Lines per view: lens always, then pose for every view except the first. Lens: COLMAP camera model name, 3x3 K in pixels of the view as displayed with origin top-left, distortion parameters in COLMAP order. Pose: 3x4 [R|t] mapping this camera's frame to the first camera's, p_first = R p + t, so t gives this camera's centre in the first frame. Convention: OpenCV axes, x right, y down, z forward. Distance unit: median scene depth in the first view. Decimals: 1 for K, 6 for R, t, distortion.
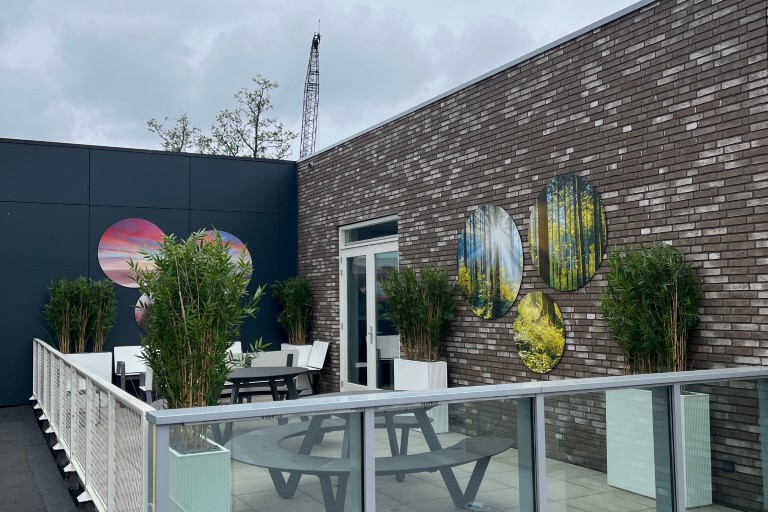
lens RADIAL K [[763.3, 0, 389.0], [0, 763.3, 251.8], [0, 0, 1]] dist [0.083305, 0.000000]
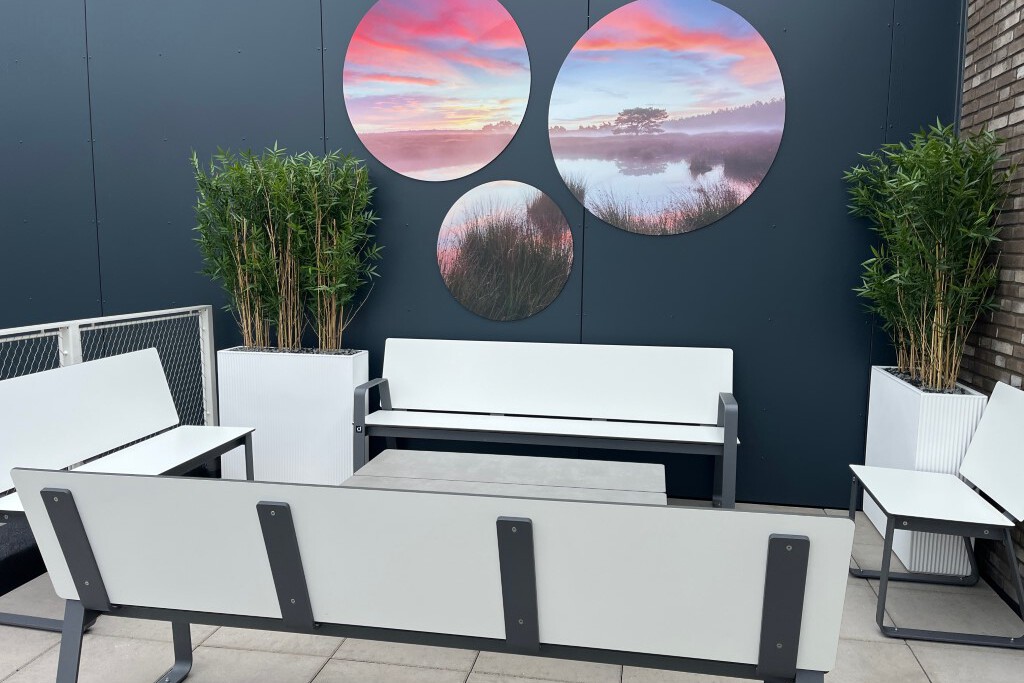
lens RADIAL K [[774.4, 0, 511.3], [0, 774.4, 344.3], [0, 0, 1]] dist [0.075376, -0.104065]
pose [[0.788428, 0.096335, -0.607537, -0.098649], [0.019942, 0.983138, 0.181773, 0.078521], [0.614804, -0.155430, 0.773212, 1.017853]]
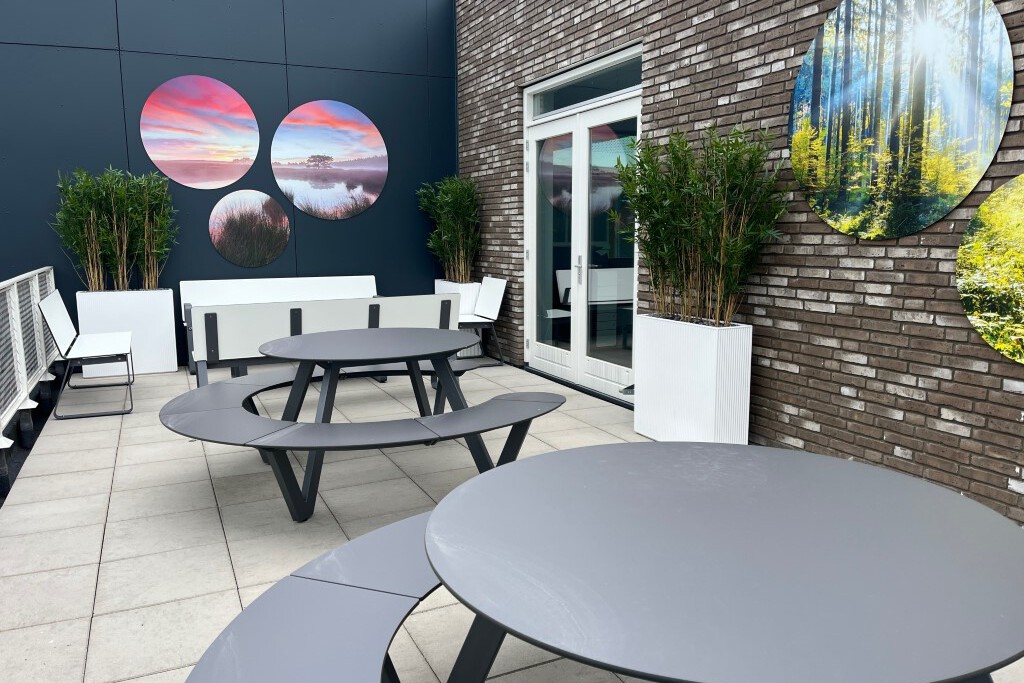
lens RADIAL K [[774.4, 0, 508.2], [0, 774.4, 344.1], [0, 0, 1]] dist [0.075376, -0.104065]
pose [[0.998317, 0.015243, -0.055961, -0.056166], [-0.003234, 0.977975, 0.208698, 0.050063], [0.057910, -0.208166, 0.976378, 0.495089]]
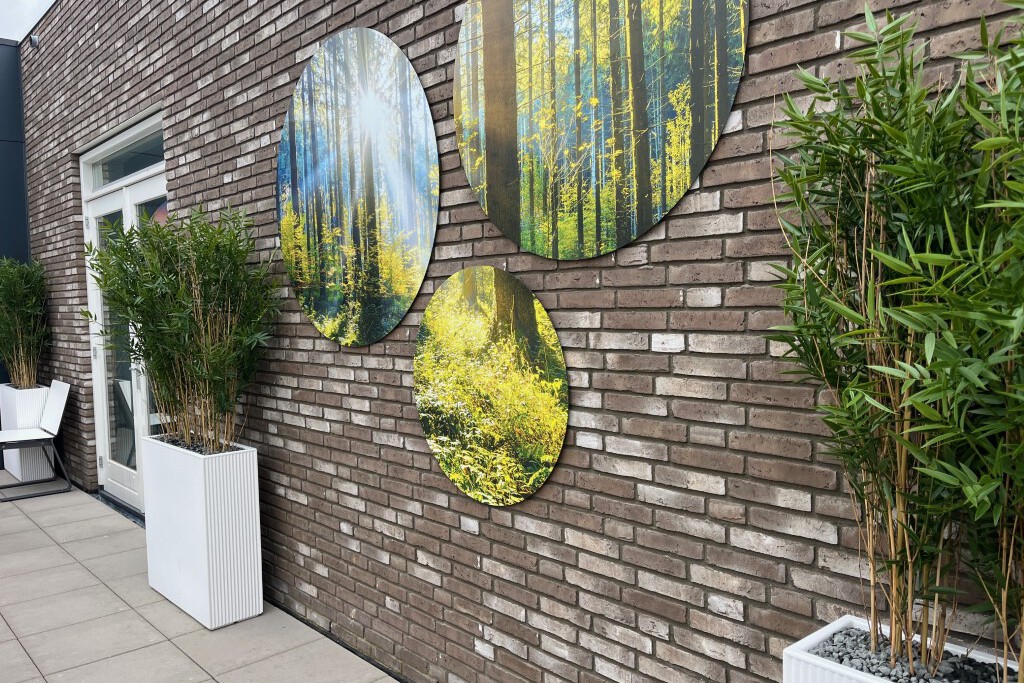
lens RADIAL K [[774.4, 0, 517.6], [0, 774.4, 345.6], [0, 0, 1]] dist [0.075376, -0.104065]
pose [[0.965292, -0.025444, 0.259929, 0.104061], [-0.005363, 0.993102, 0.117132, 0.040126], [-0.261117, -0.114460, 0.958497, 0.577446]]
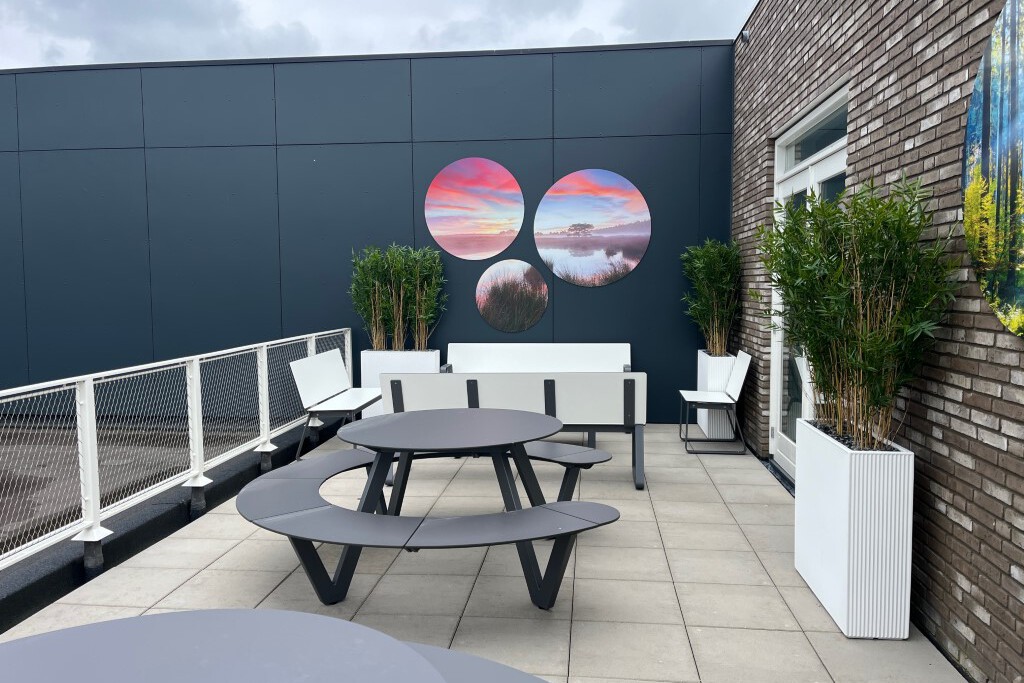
lens RADIAL K [[774.4, 0, 503.4], [0, 774.4, 340.8], [0, 0, 1]] dist [0.075376, -0.104065]
pose [[0.828999, 0.048076, -0.557181, 0.119229], [0.031137, 0.990785, 0.131816, 0.038051], [0.558383, -0.126624, 0.819862, 0.605928]]
